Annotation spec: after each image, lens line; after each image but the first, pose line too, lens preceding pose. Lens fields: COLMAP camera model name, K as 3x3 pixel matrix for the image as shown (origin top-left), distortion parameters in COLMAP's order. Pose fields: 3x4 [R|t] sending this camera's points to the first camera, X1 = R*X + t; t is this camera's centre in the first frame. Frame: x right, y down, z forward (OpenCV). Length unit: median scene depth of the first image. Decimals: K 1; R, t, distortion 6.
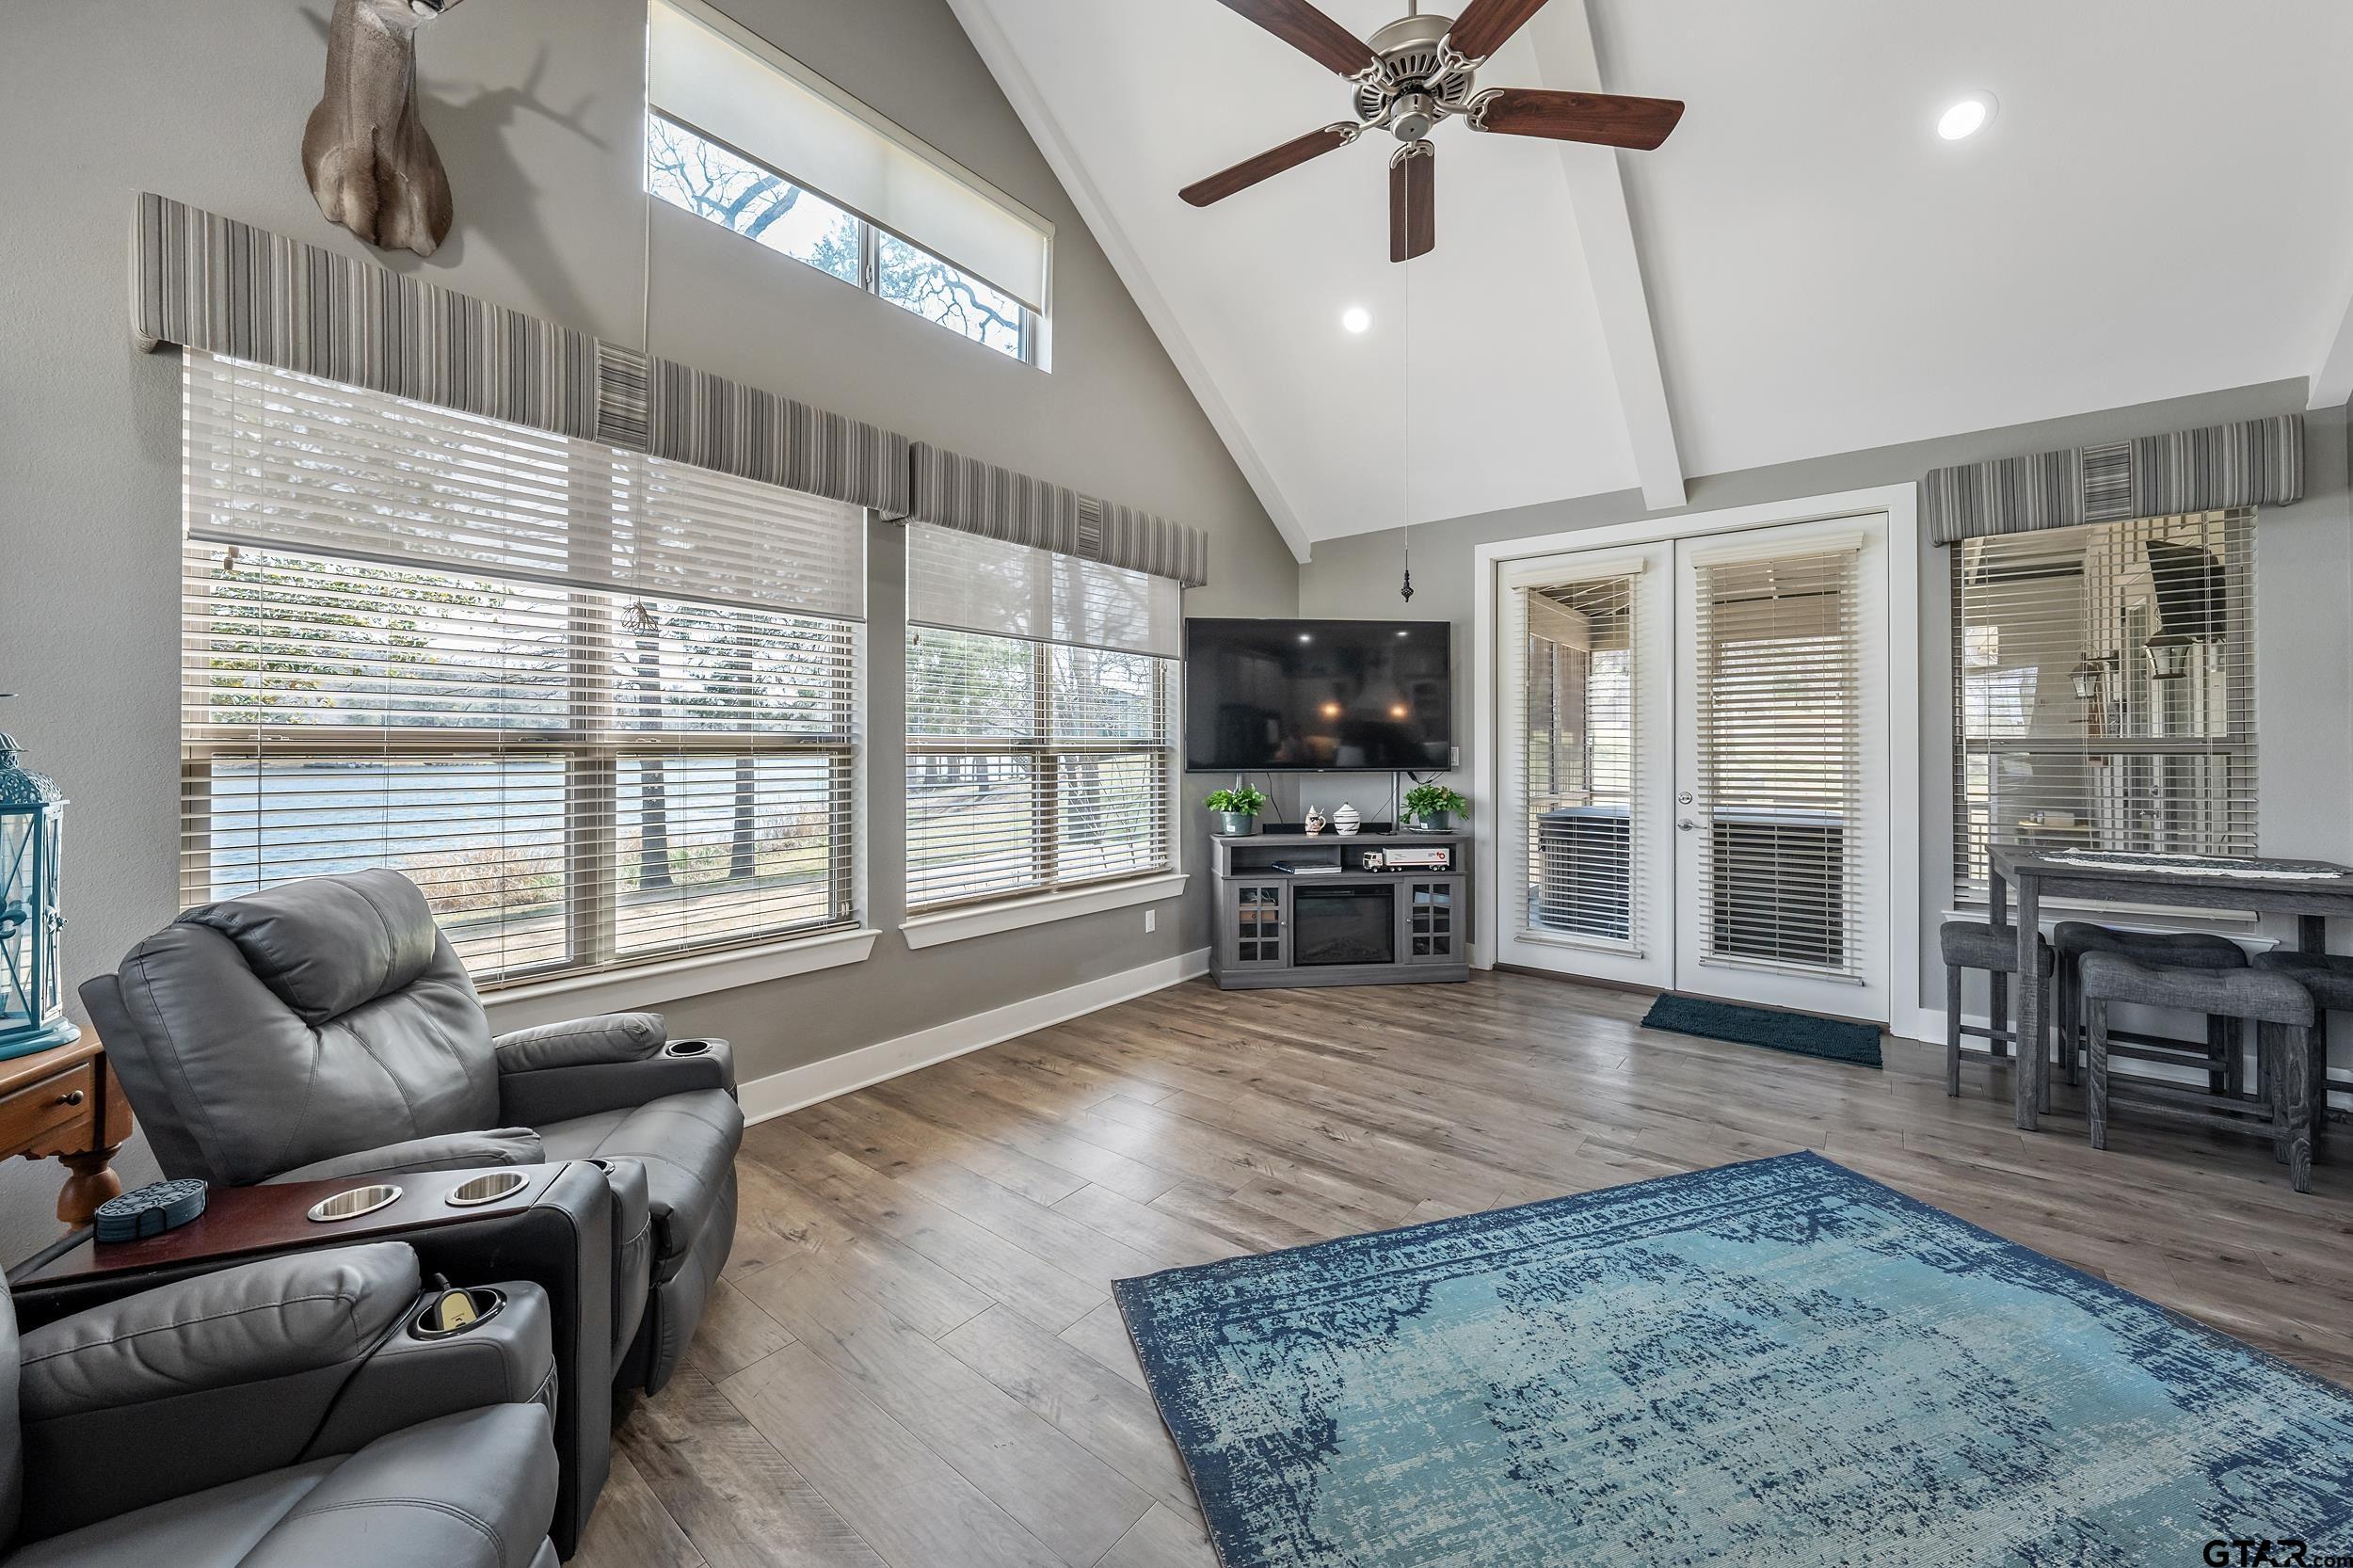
lens RADIAL K [[877.4, 0, 1170.3], [0, 877.4, 748.3], [0, 0, 1]] dist [-0.001069, 0.000150]
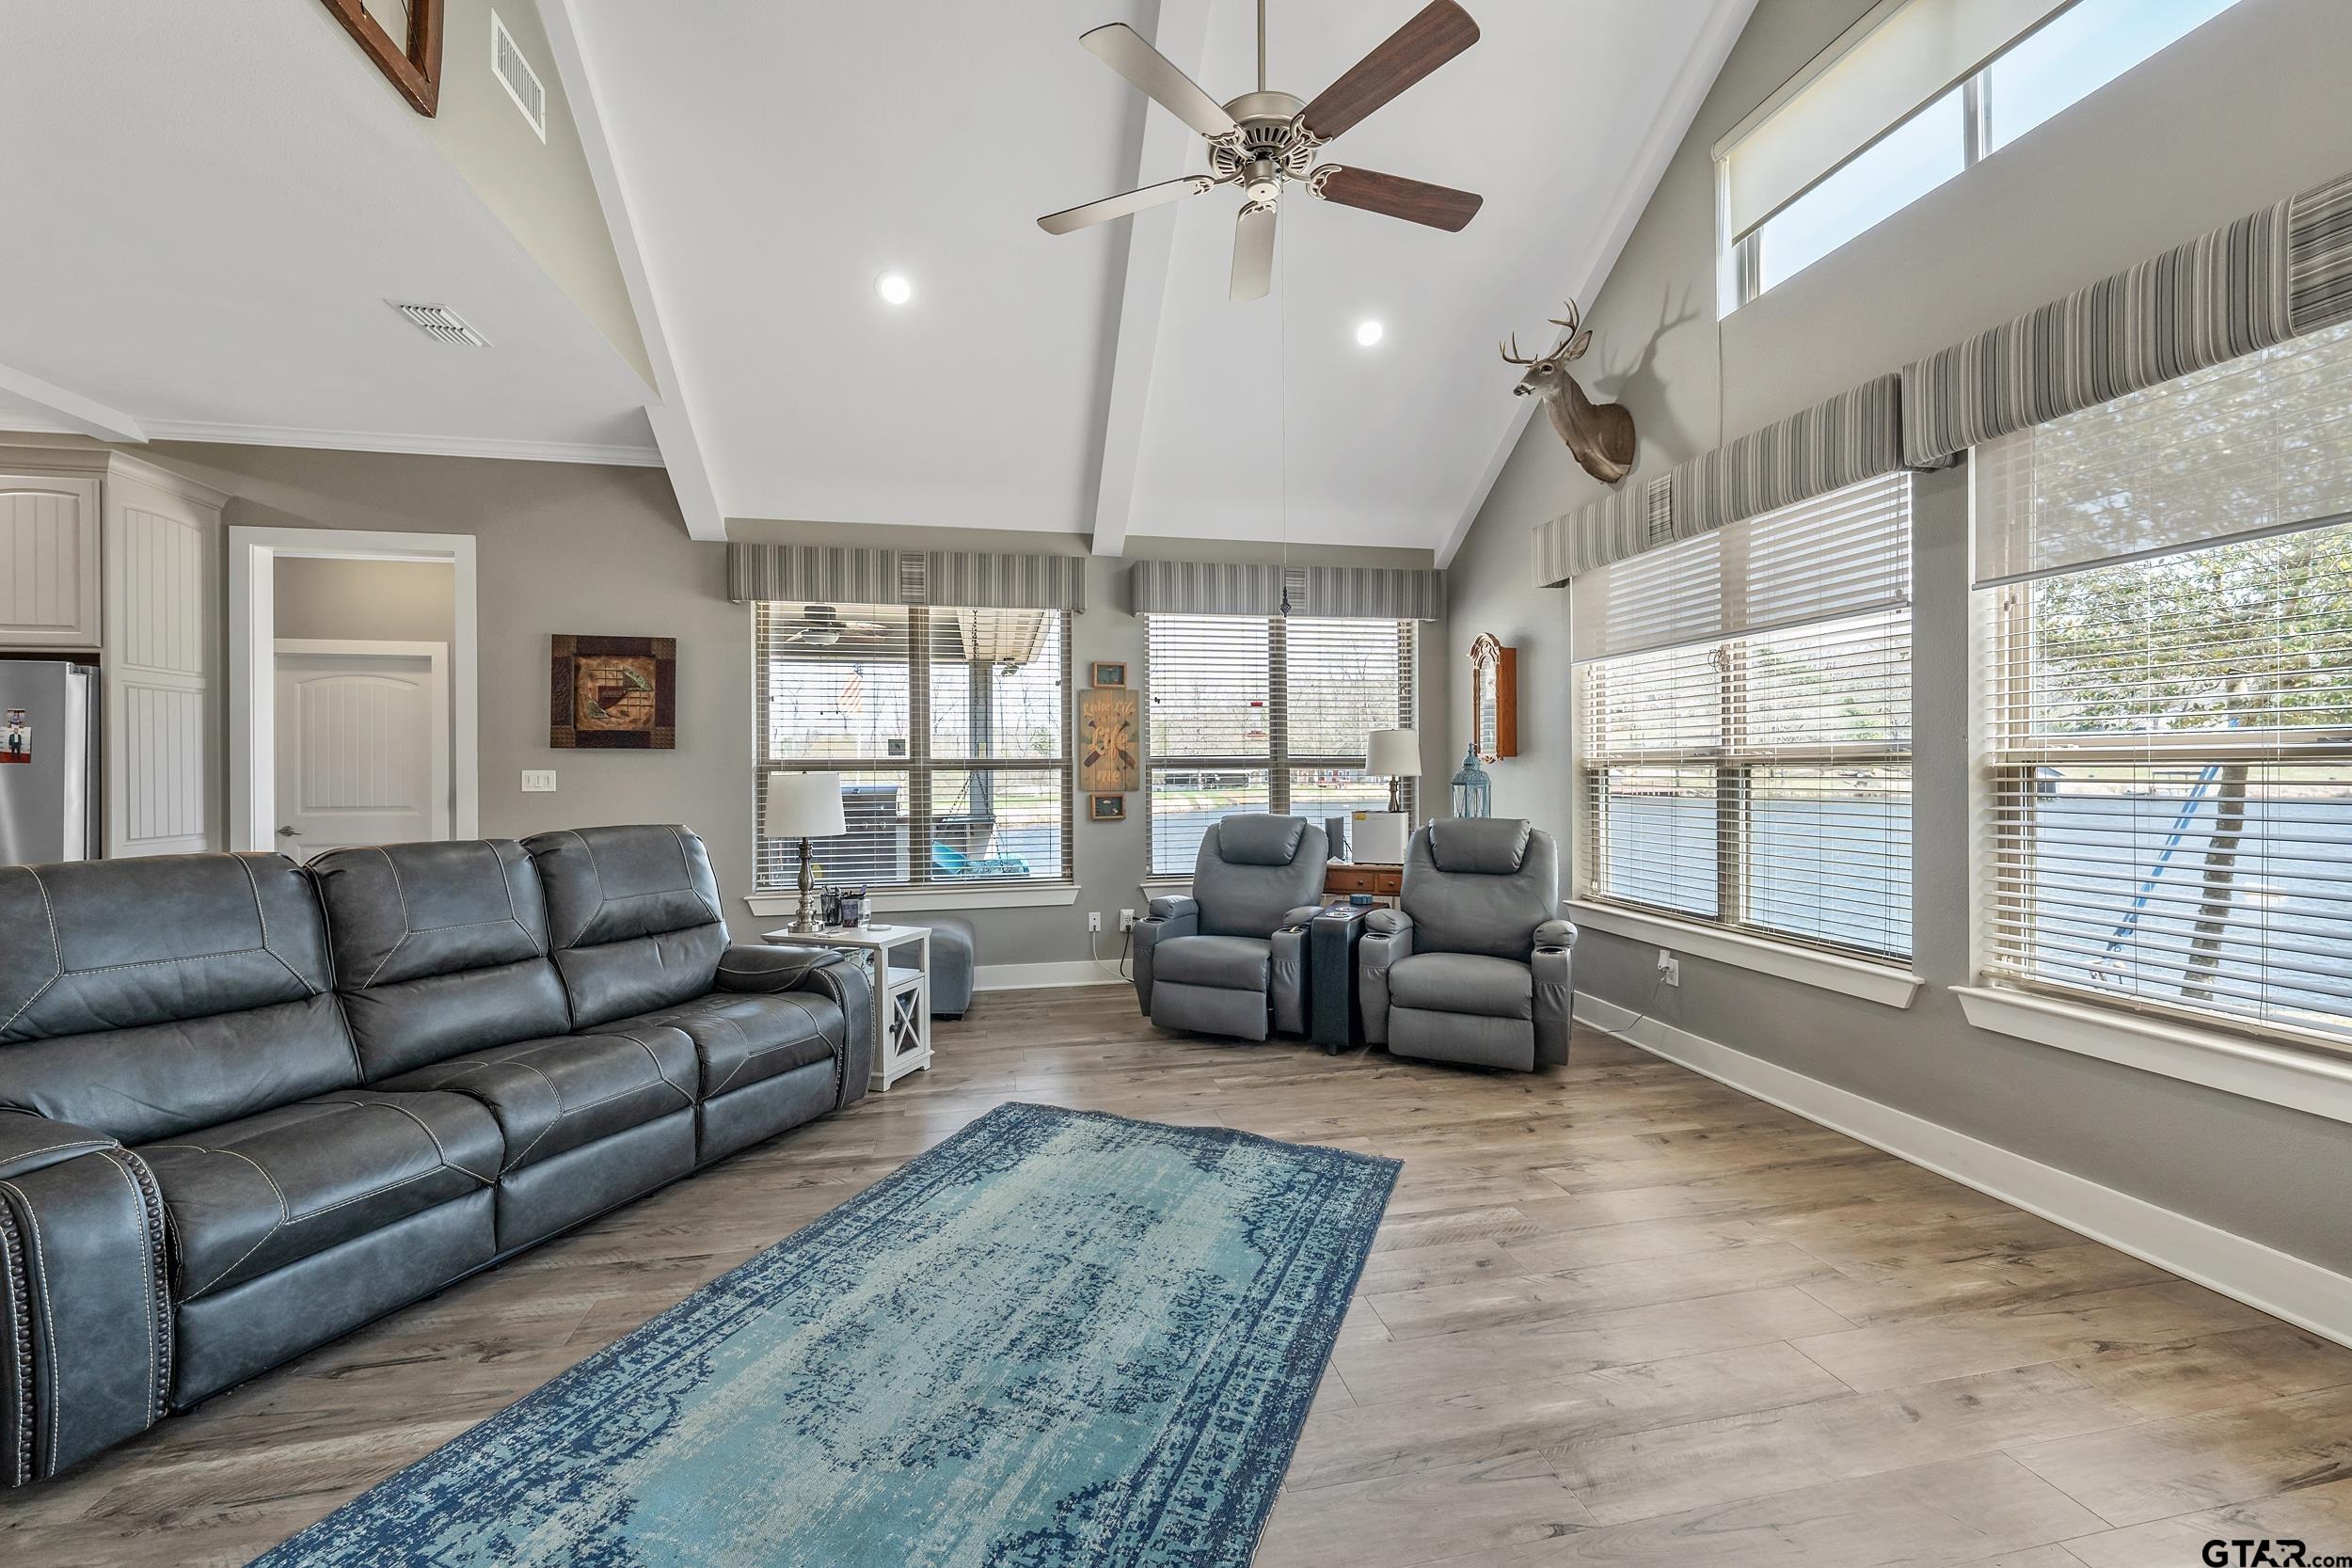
lens RADIAL K [[921.0, 0, 1189.5], [0, 921.0, 781.8], [0, 0, 1]] dist [-0.003446, -0.000100]
pose [[-0.622563, 0.011902, -0.782479, 1.087048], [0.004271, 0.999921, 0.011812, 0.015703], [0.782558, 0.004012, -0.622565, 1.439388]]
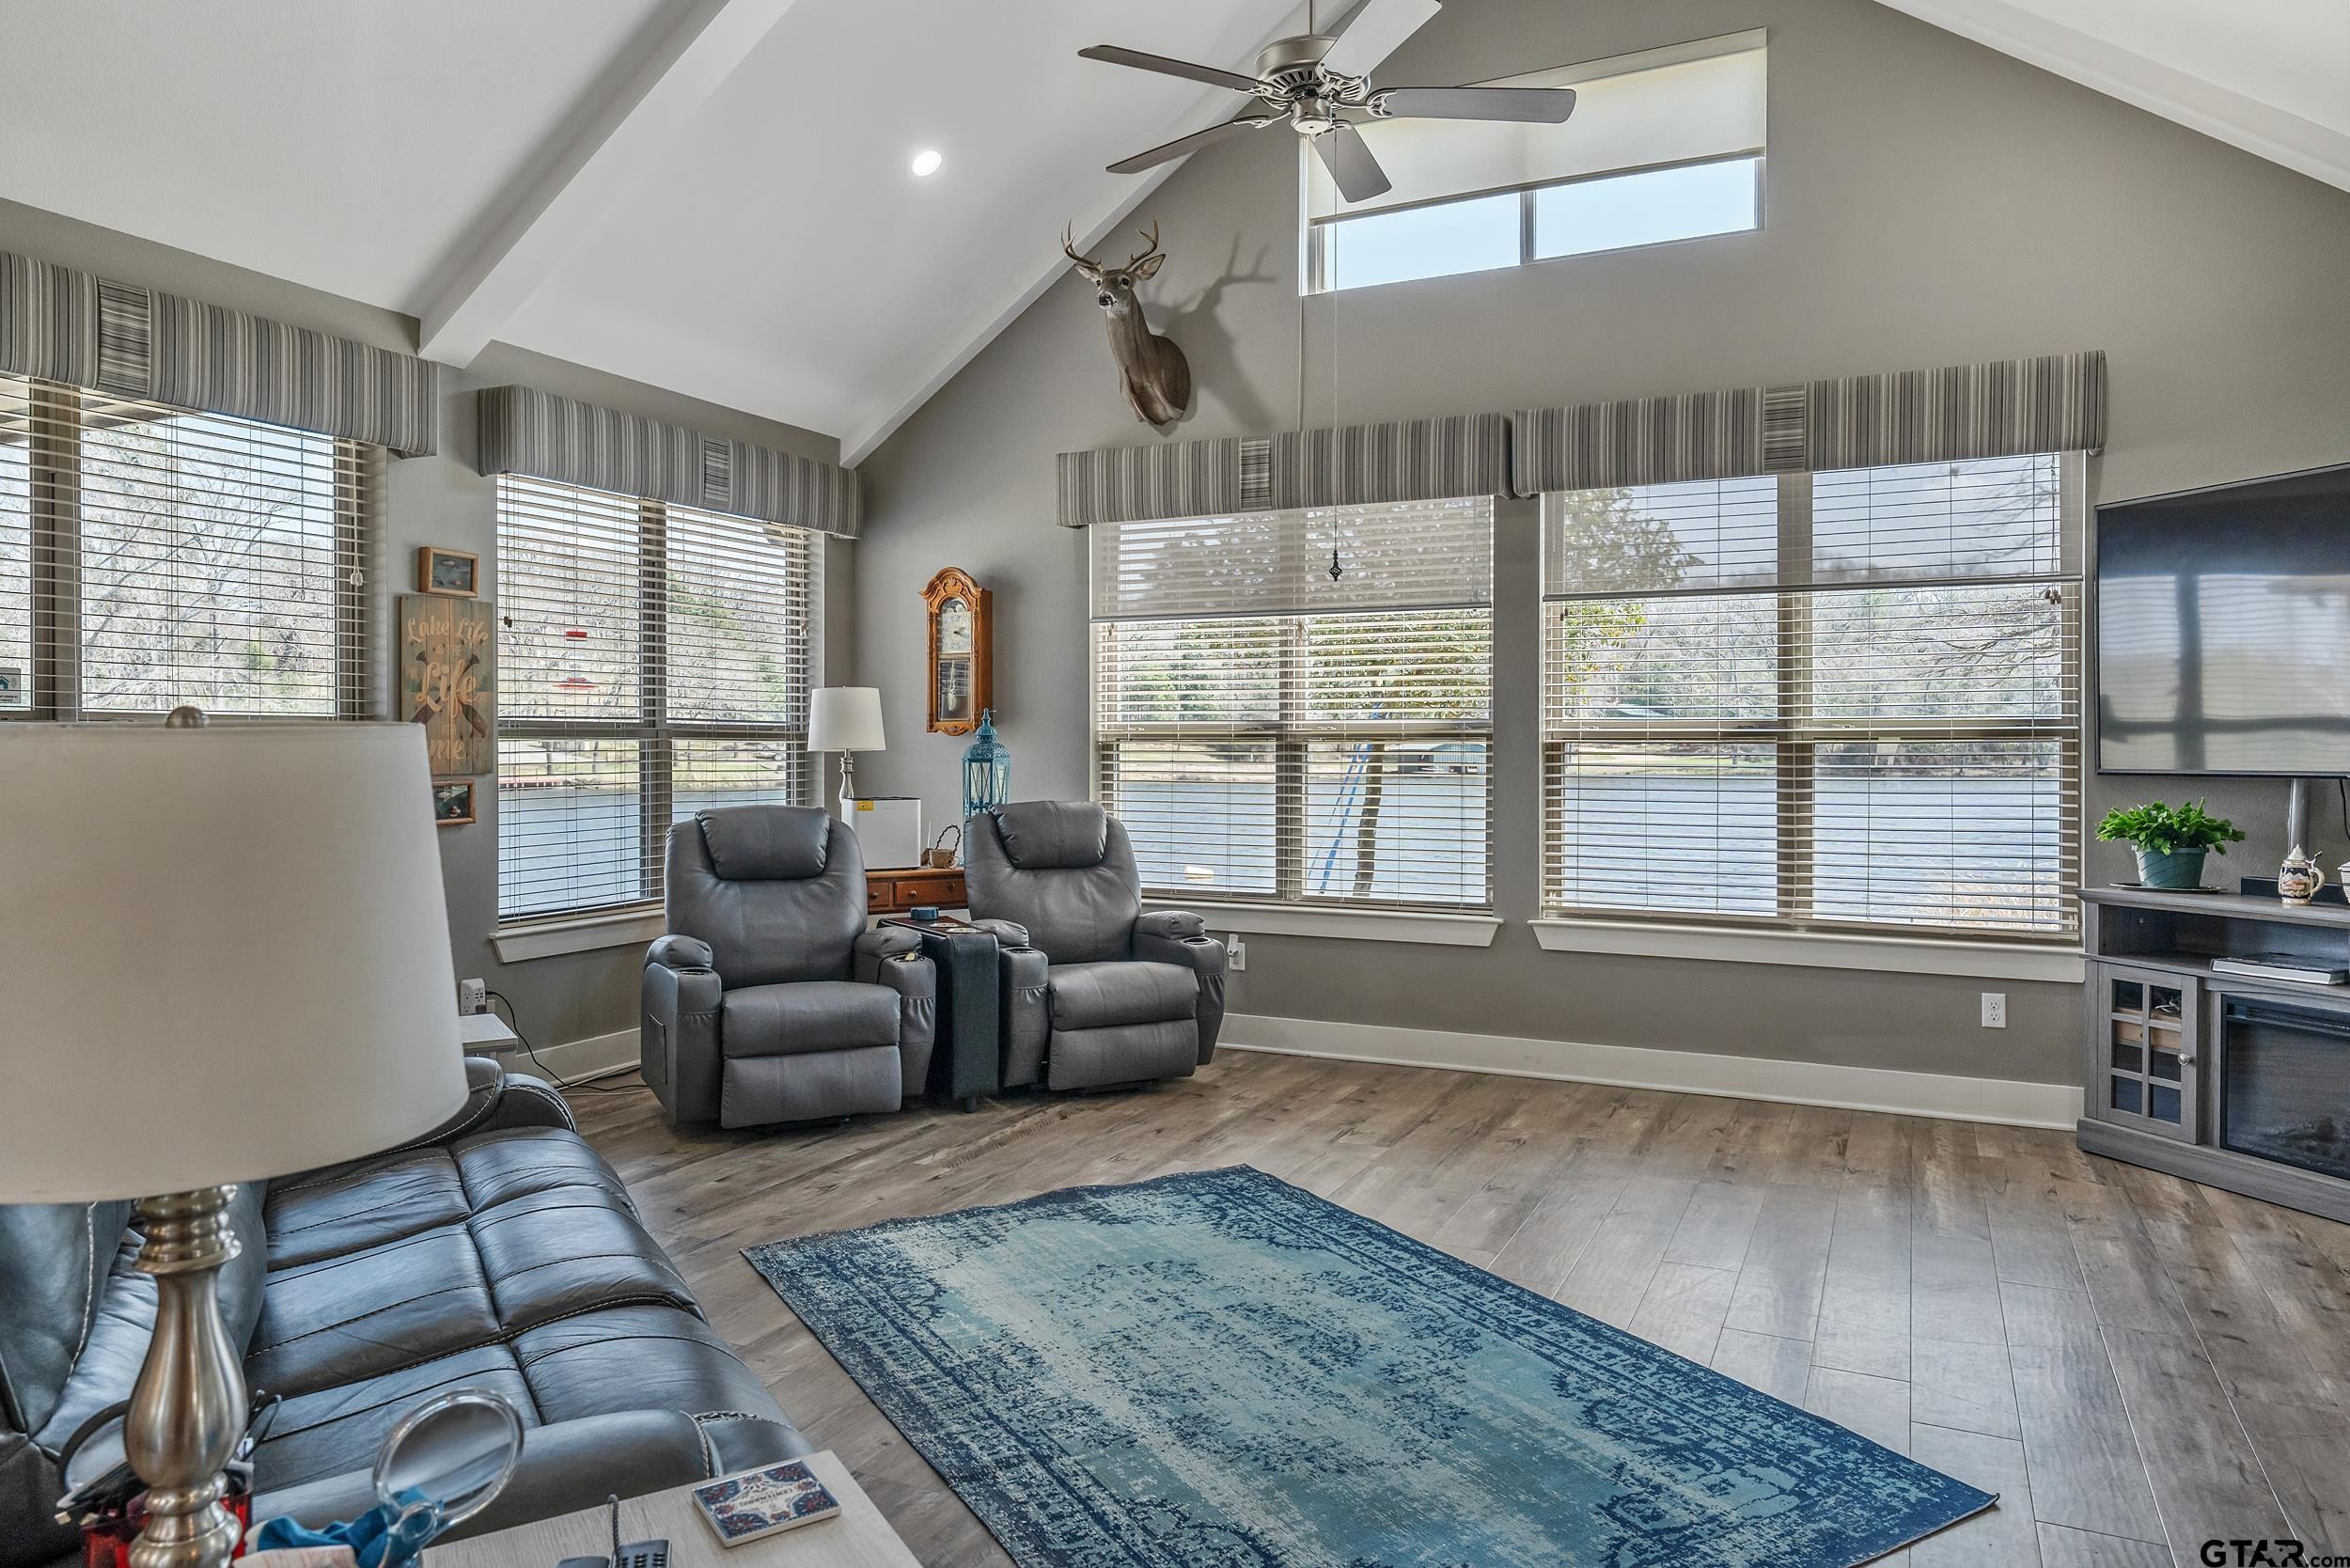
lens RADIAL K [[1472.7, 0, 1184.1], [0, 1472.7, 775.1], [0, 0, 1]] dist [0.002369, 0.002711]
pose [[0.231746, 0.018909, -0.972592, 1.701559], [-0.001795, 0.999818, 0.019010, 0.022768], [0.972775, -0.002660, 0.231738, 0.394555]]
